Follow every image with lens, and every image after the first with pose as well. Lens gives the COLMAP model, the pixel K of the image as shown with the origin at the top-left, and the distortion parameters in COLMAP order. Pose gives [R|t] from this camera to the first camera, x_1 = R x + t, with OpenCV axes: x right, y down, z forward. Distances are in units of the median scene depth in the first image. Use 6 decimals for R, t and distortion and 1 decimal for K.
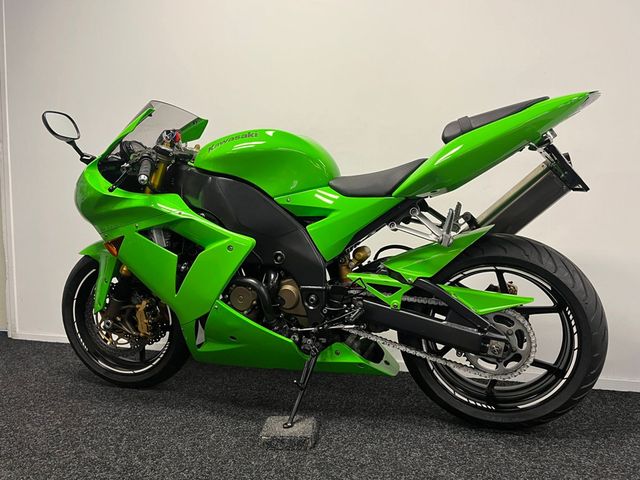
lens RADIAL K [[521.2, 0, 320.0], [0, 521.2, 240.0], [0, 0, 1]] dist [0.039494, -0.001127]
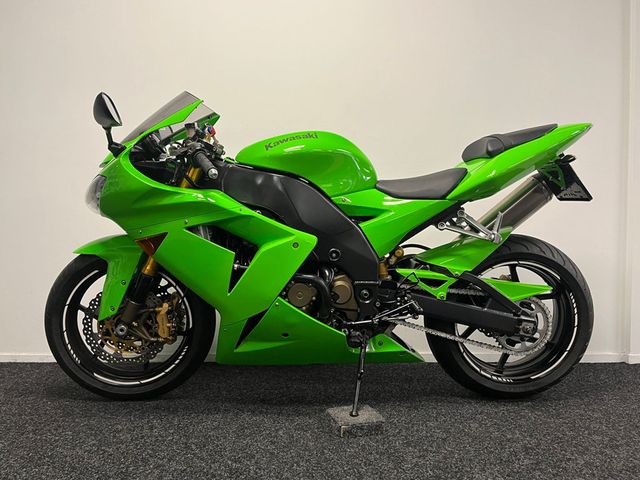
lens RADIAL K [[521.2, 0, 320.0], [0, 521.2, 240.0], [0, 0, 1]] dist [0.039494, -0.001127]
pose [[0.936678, 0.009299, 0.350069, -0.476937], [-0.002861, 0.999817, -0.018904, 0.024130], [-0.350181, 0.016706, 0.936533, 0.032708]]
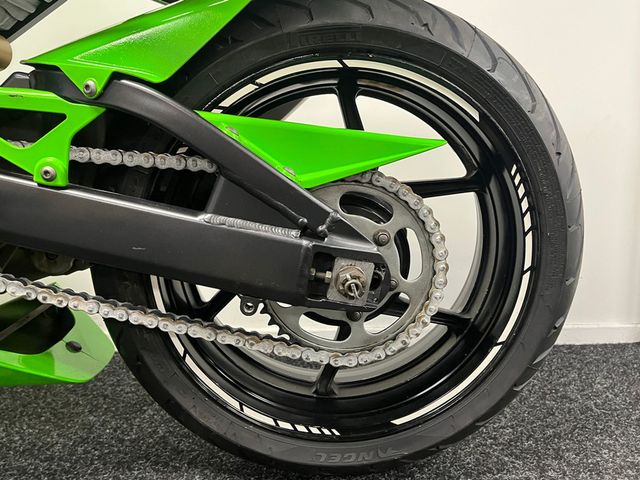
lens RADIAL K [[521.2, 0, 320.0], [0, 521.2, 240.0], [0, 0, 1]] dist [0.039494, -0.001127]
pose [[0.934391, -0.036830, 0.354340, 0.175517], [0.010768, 0.997107, 0.075243, 0.137189], [-0.356087, -0.066491, 0.932084, 0.617362]]
